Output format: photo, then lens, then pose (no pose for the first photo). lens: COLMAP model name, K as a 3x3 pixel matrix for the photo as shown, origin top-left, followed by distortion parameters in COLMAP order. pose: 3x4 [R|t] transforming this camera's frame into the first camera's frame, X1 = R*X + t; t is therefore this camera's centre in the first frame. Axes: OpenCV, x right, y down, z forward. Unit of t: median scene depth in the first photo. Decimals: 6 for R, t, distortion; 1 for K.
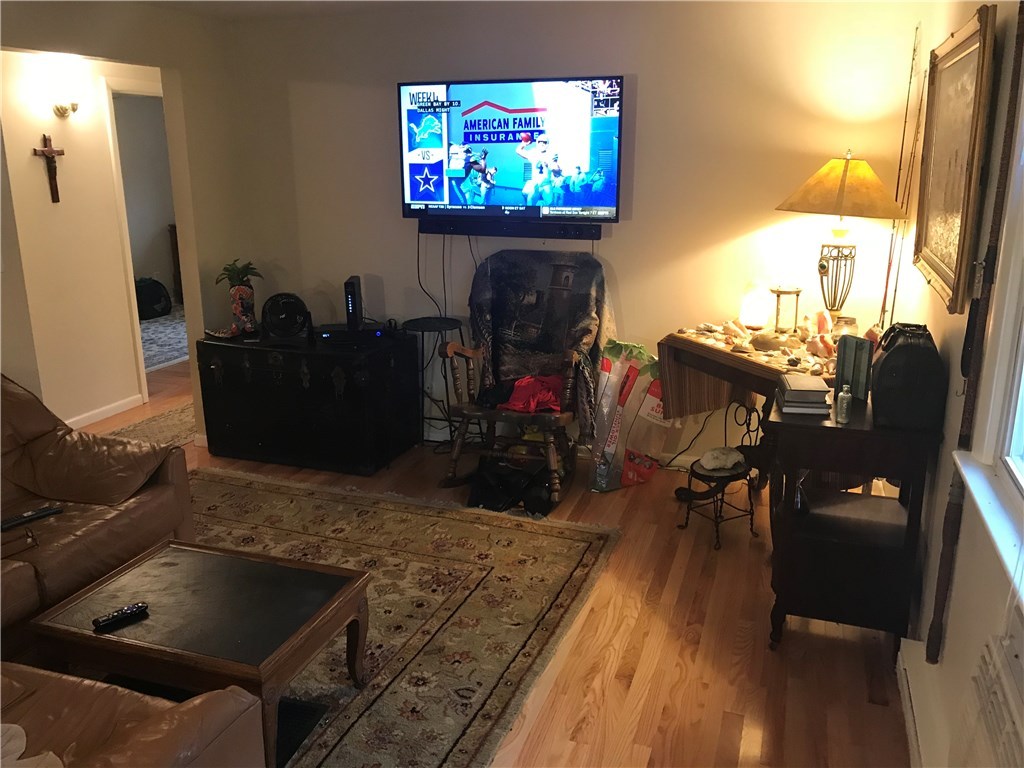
lens RADIAL K [[840.0, 0, 514.7], [0, 840.0, 382.8], [0, 0, 1]] dist [0.091066, -0.090380]
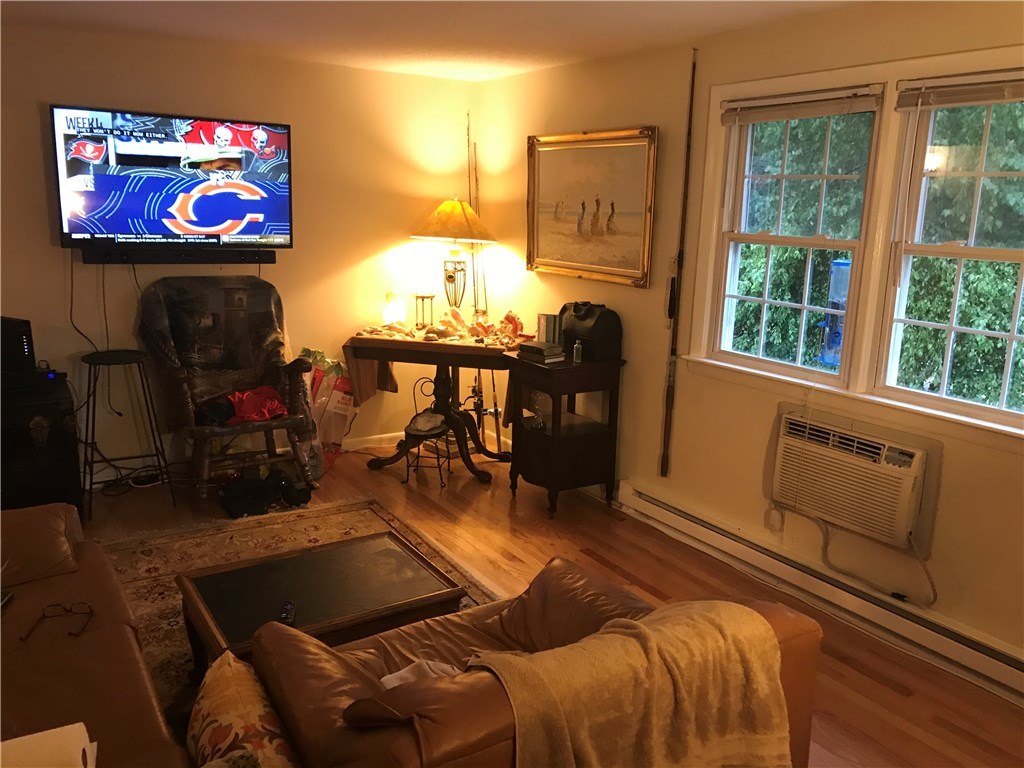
lens RADIAL K [[840.0, 0, 514.7], [0, 840.0, 382.8], [0, 0, 1]] dist [0.091066, -0.090380]
pose [[0.611816, -0.143010, 0.777965, -0.620981], [0.174547, 0.983685, 0.043557, -0.004154], [-0.771502, 0.109143, 0.626796, 0.048921]]
